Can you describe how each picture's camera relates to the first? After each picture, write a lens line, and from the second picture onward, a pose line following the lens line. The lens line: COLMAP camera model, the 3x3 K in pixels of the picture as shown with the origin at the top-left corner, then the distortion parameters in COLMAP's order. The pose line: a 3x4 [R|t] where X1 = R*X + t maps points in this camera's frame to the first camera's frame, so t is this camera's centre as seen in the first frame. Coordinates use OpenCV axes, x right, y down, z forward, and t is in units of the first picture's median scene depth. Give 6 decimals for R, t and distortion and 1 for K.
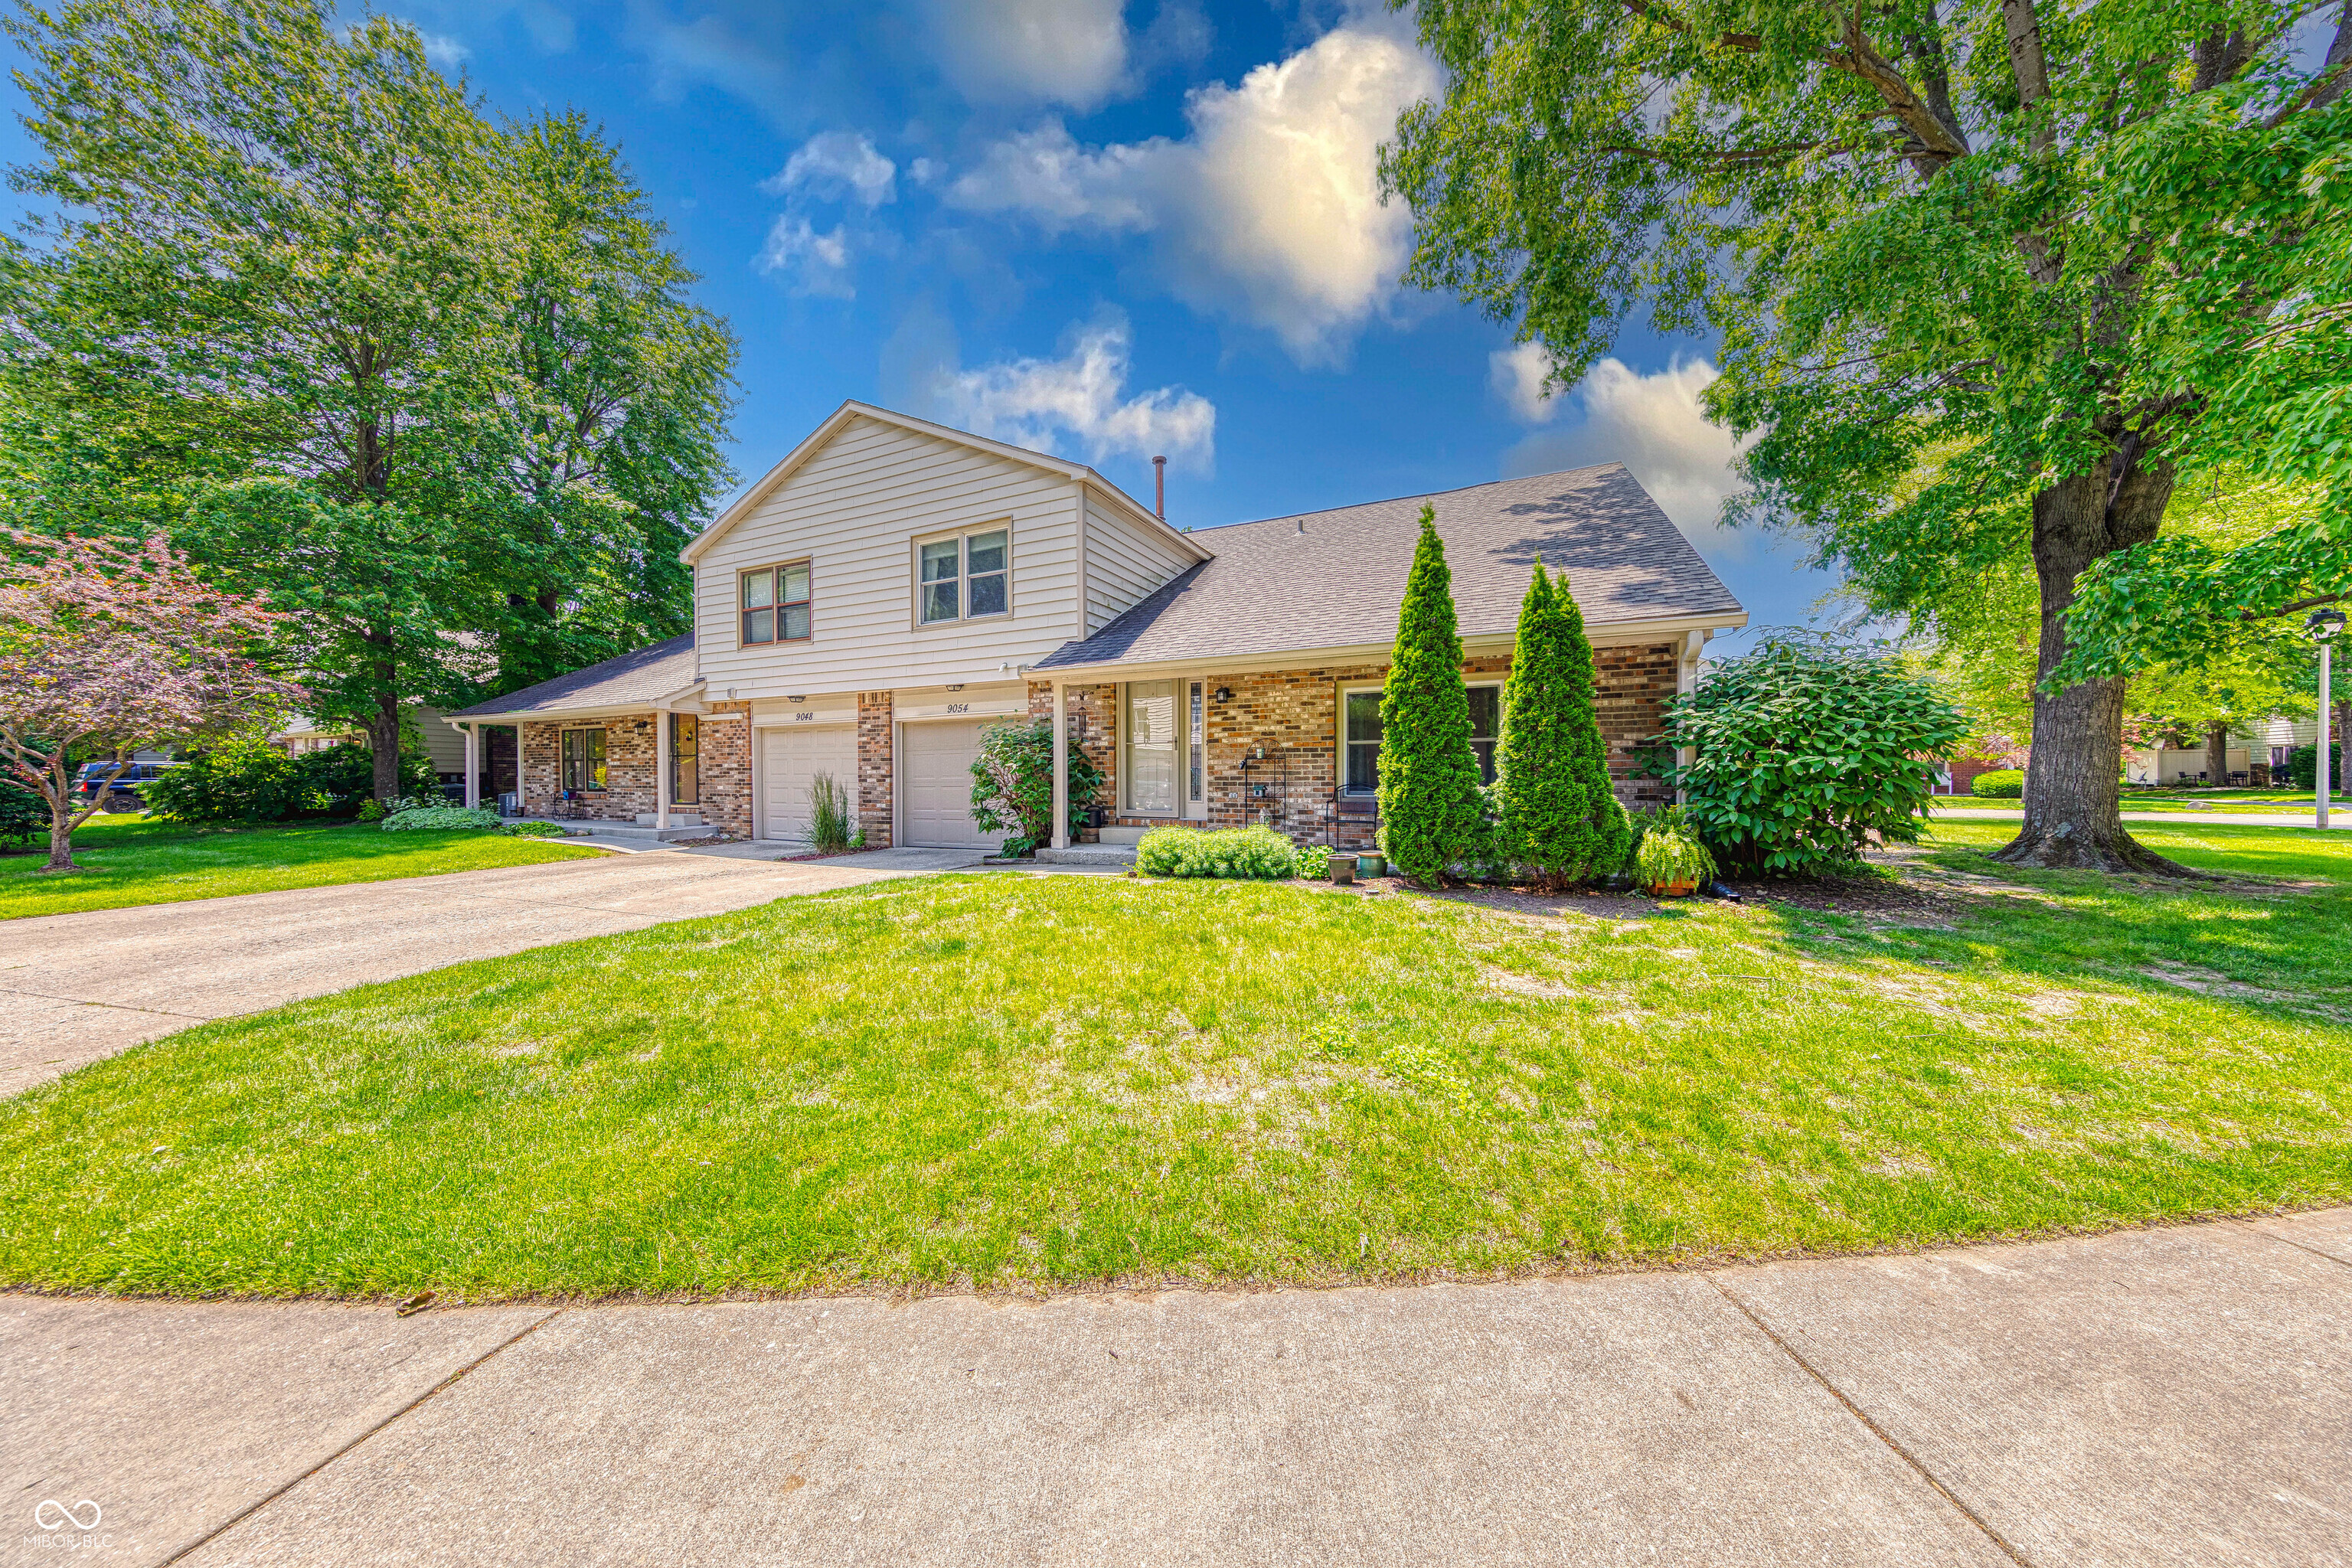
lens RADIAL K [[749.1, 0, 1153.7], [0, 749.1, 782.0], [0, 0, 1]] dist [0.005796, -0.000134]
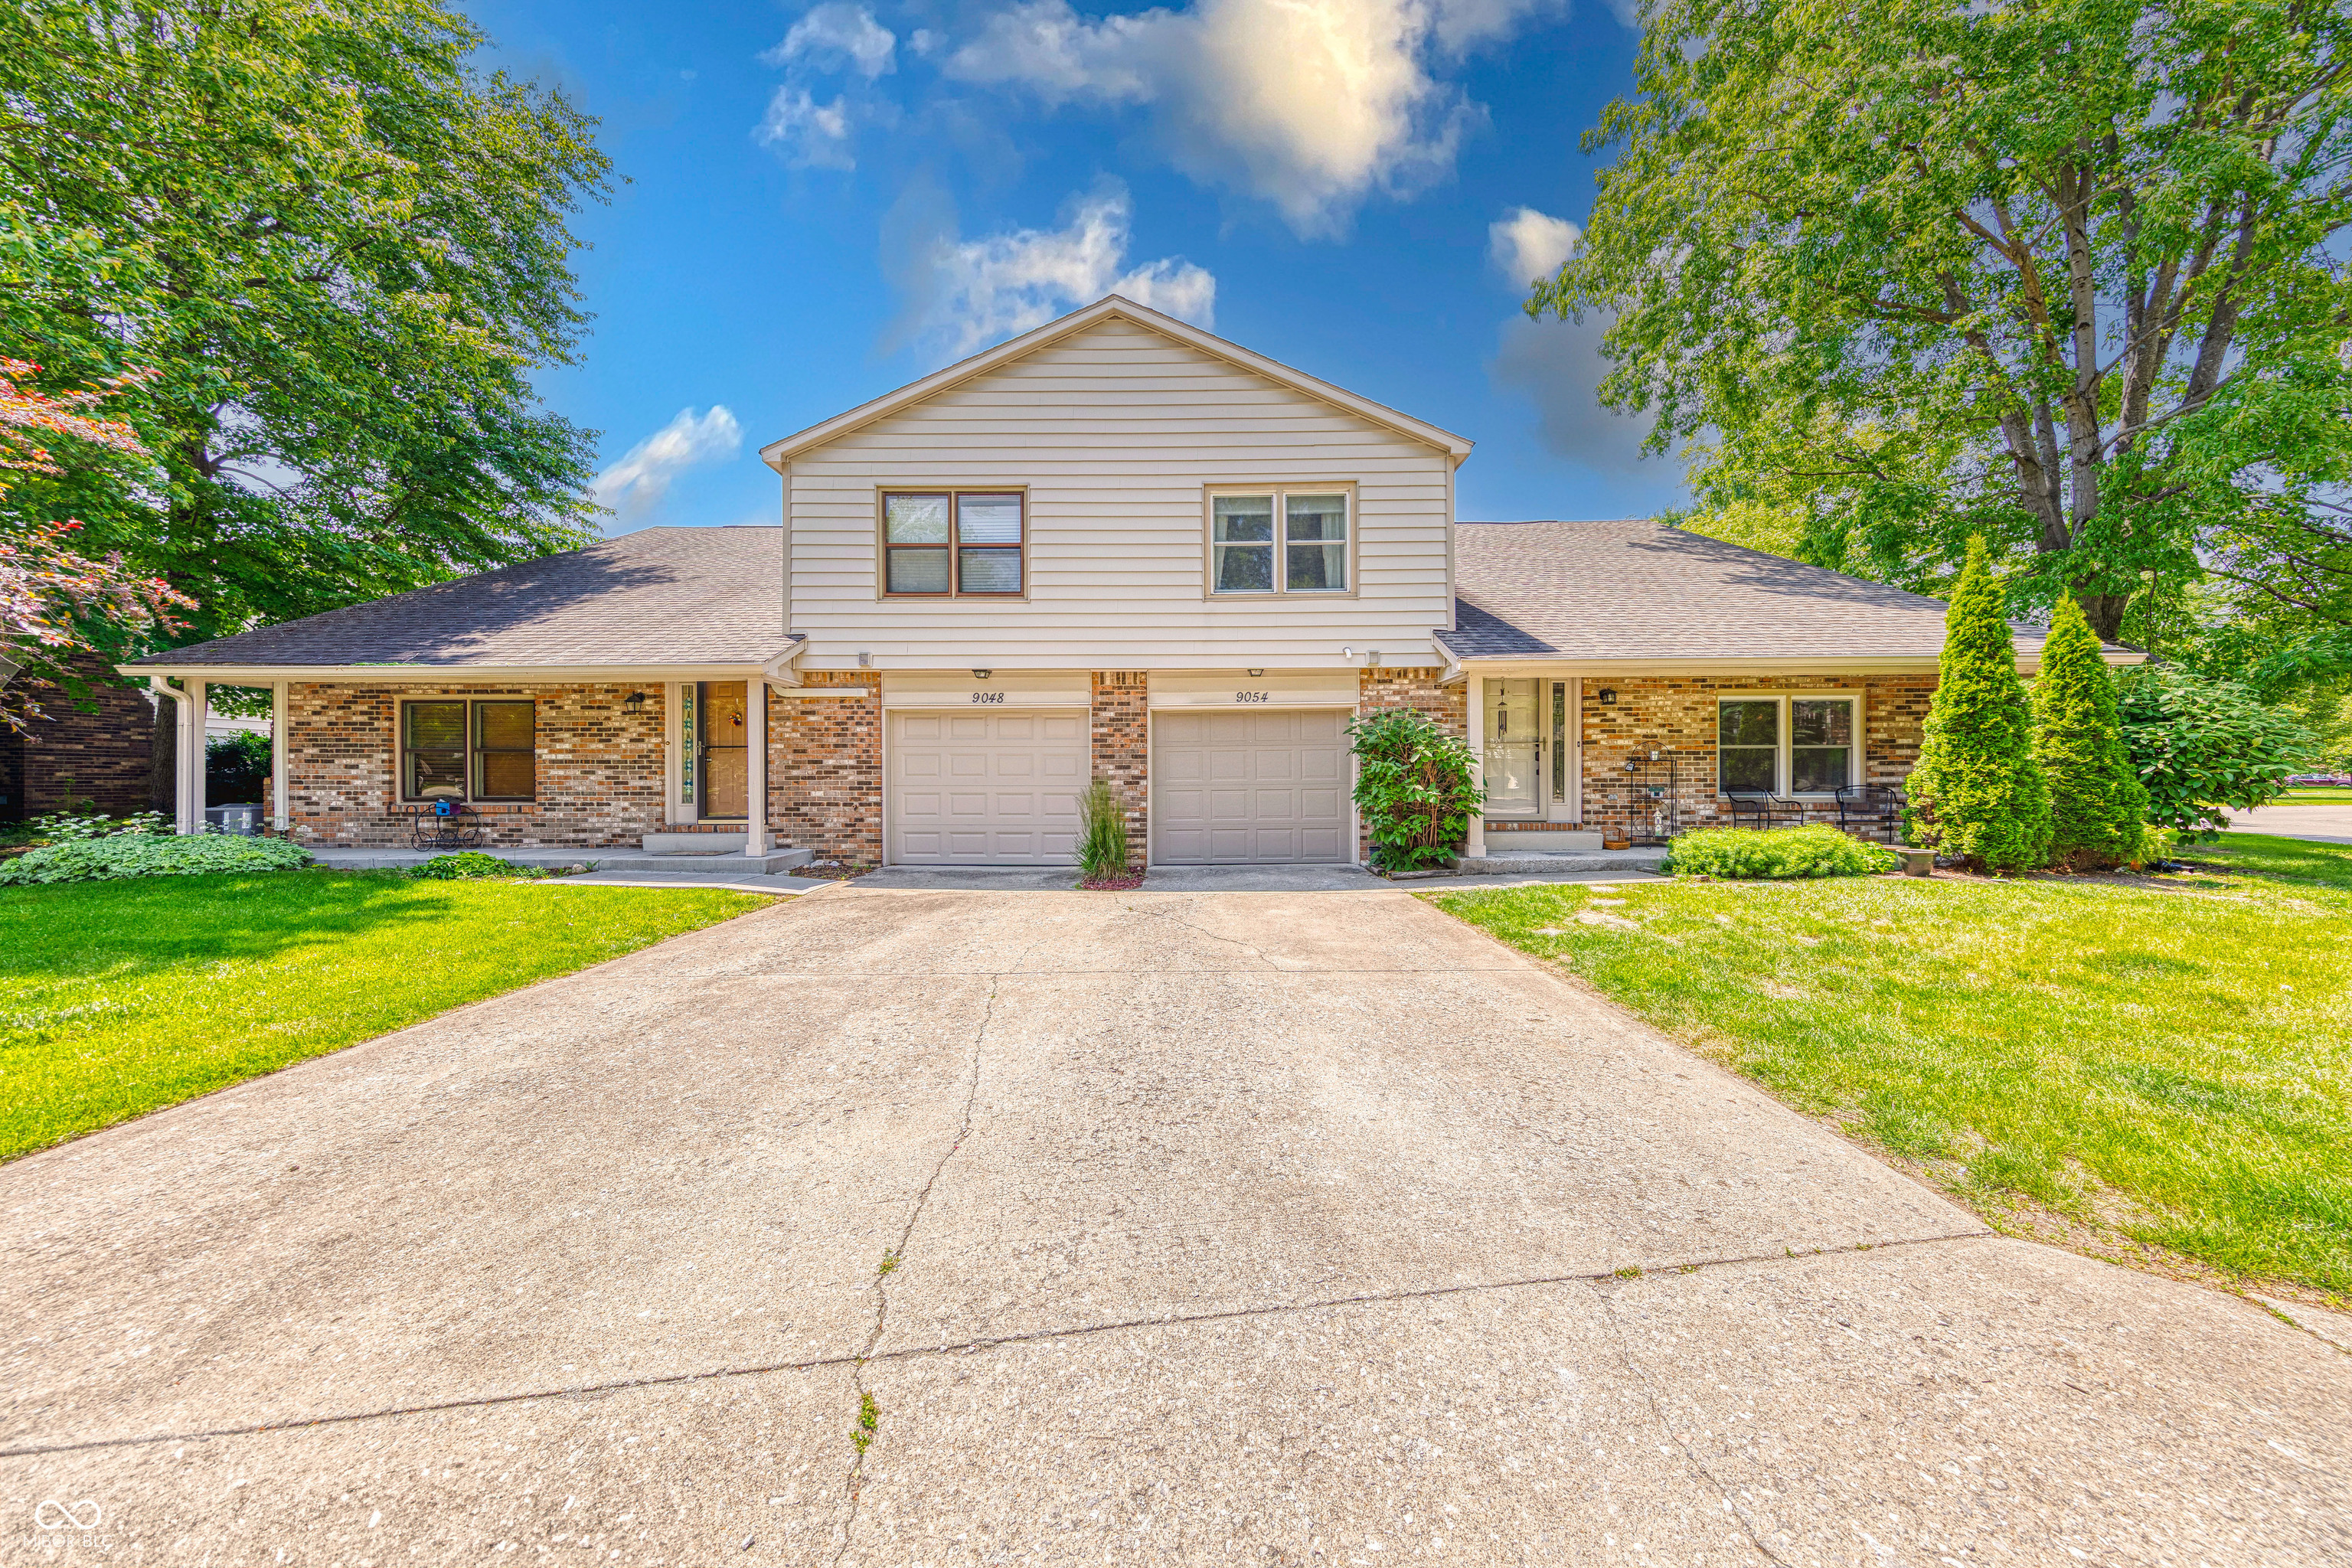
lens RADIAL K [[749.1, 0, 1153.7], [0, 749.1, 782.0], [0, 0, 1]] dist [0.005796, -0.000134]
pose [[0.905078, 0.001689, 0.425242, -0.715144], [0.002209, 0.999960, -0.008672, 0.004061], [-0.425240, 0.008788, 0.905038, 0.286050]]
